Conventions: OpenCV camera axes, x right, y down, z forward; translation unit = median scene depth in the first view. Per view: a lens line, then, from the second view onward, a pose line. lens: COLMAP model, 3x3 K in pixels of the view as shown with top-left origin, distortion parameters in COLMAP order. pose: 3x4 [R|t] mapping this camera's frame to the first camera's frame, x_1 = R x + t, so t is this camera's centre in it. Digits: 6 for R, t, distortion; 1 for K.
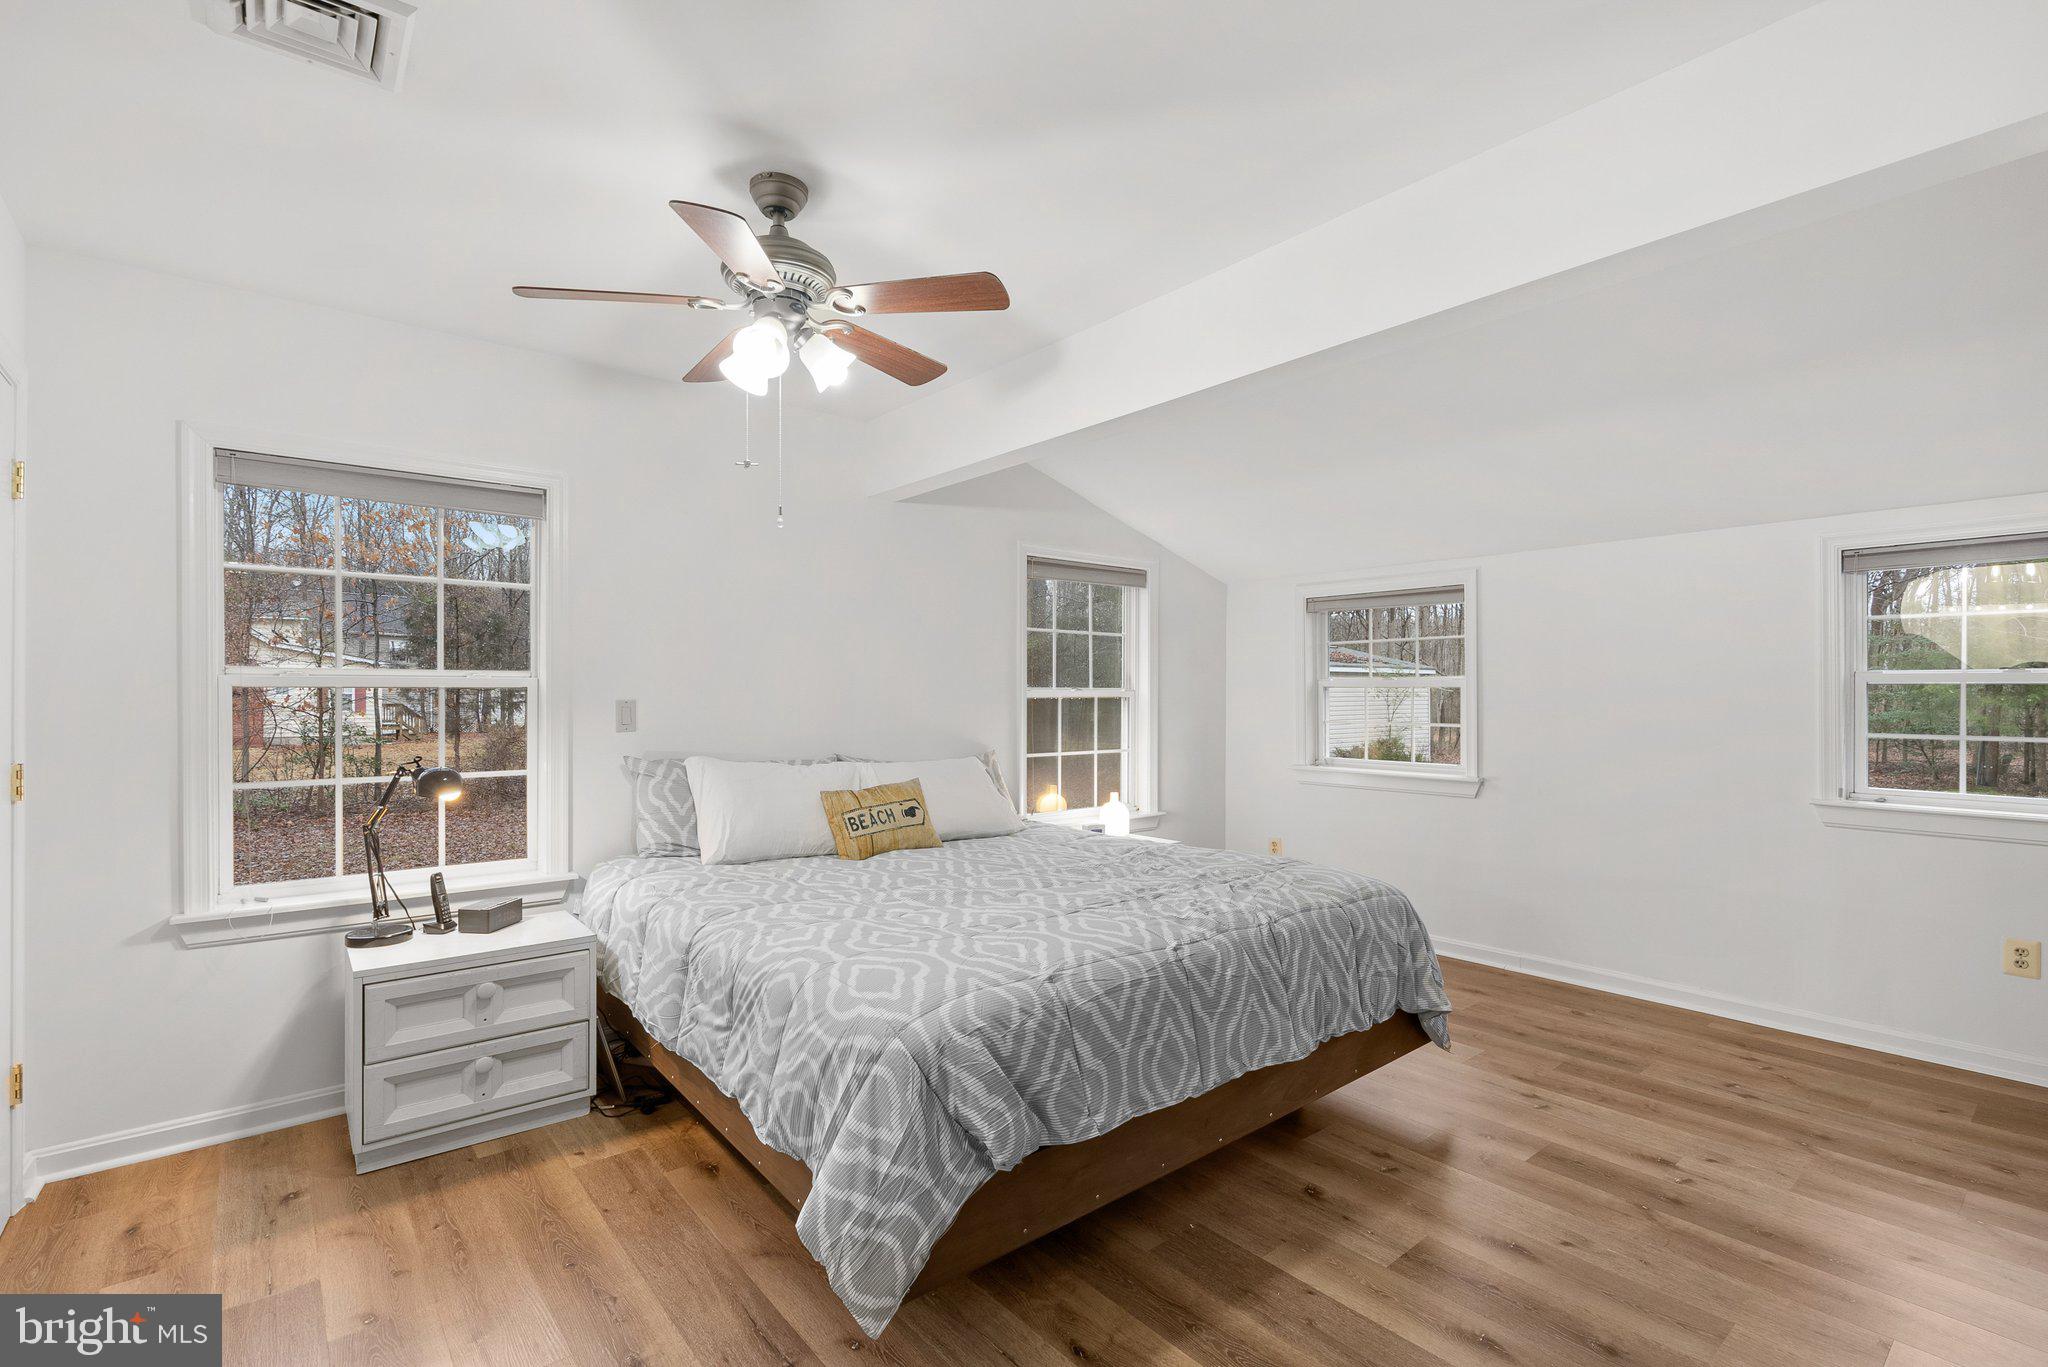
lens RADIAL K [[938.8, 0, 1023.5], [0, 938.8, 702.4], [0, 0, 1]] dist [-0.002681, 0.000946]
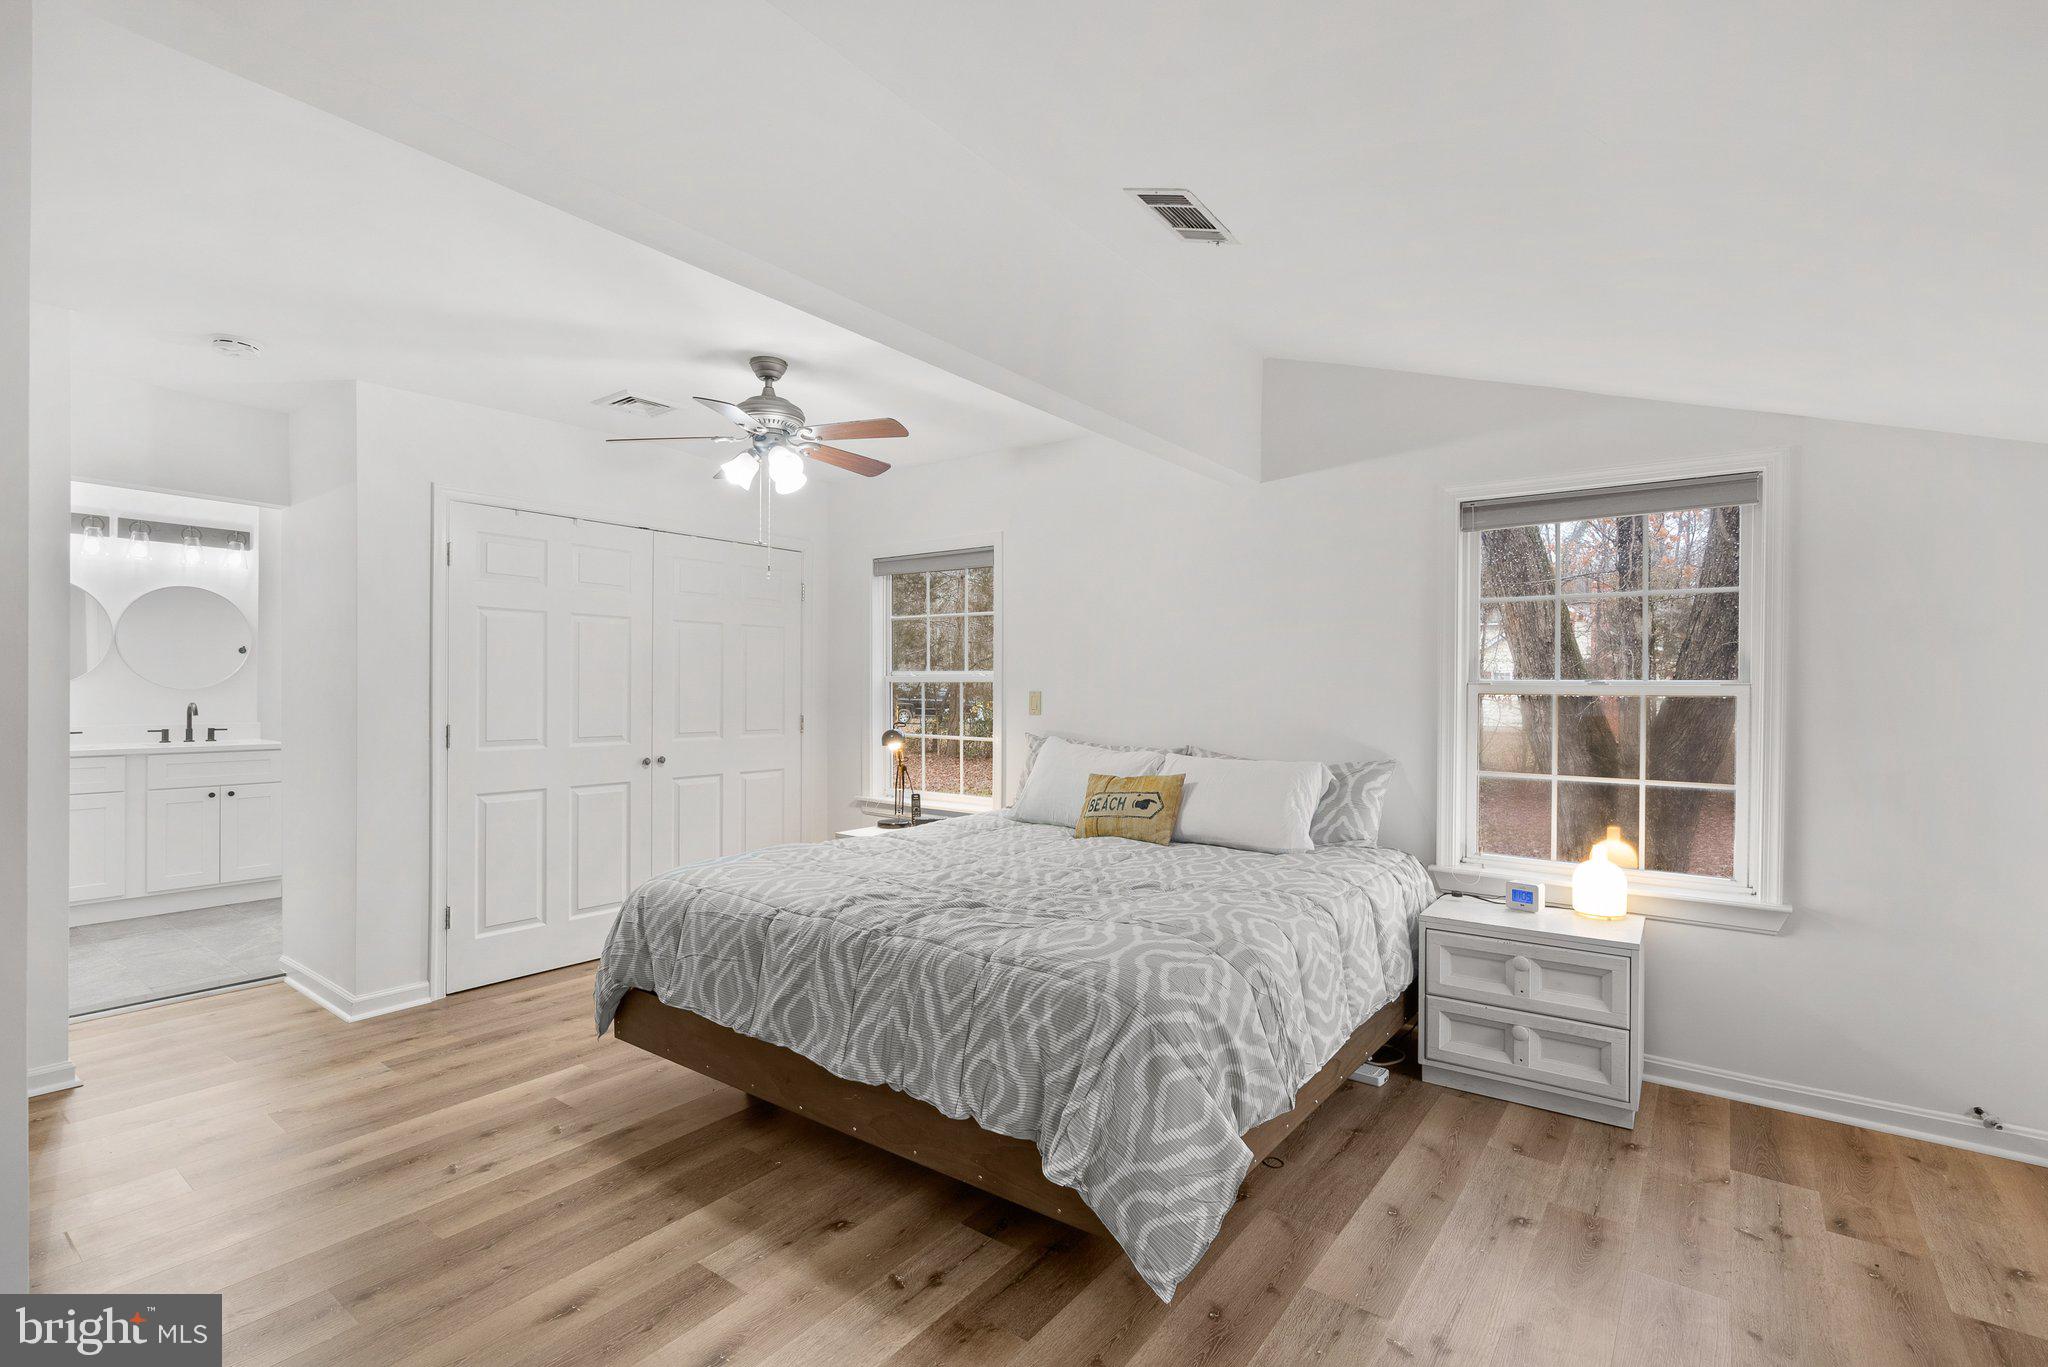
lens RADIAL K [[938.8, 0, 1023.5], [0, 938.8, 702.4], [0, 0, 1]] dist [-0.002681, 0.000946]
pose [[0.228728, 0.016784, -0.973346, 1.093281], [-0.013993, 0.999805, 0.013952, -0.005967], [0.973390, 0.010429, 0.228918, 0.848503]]
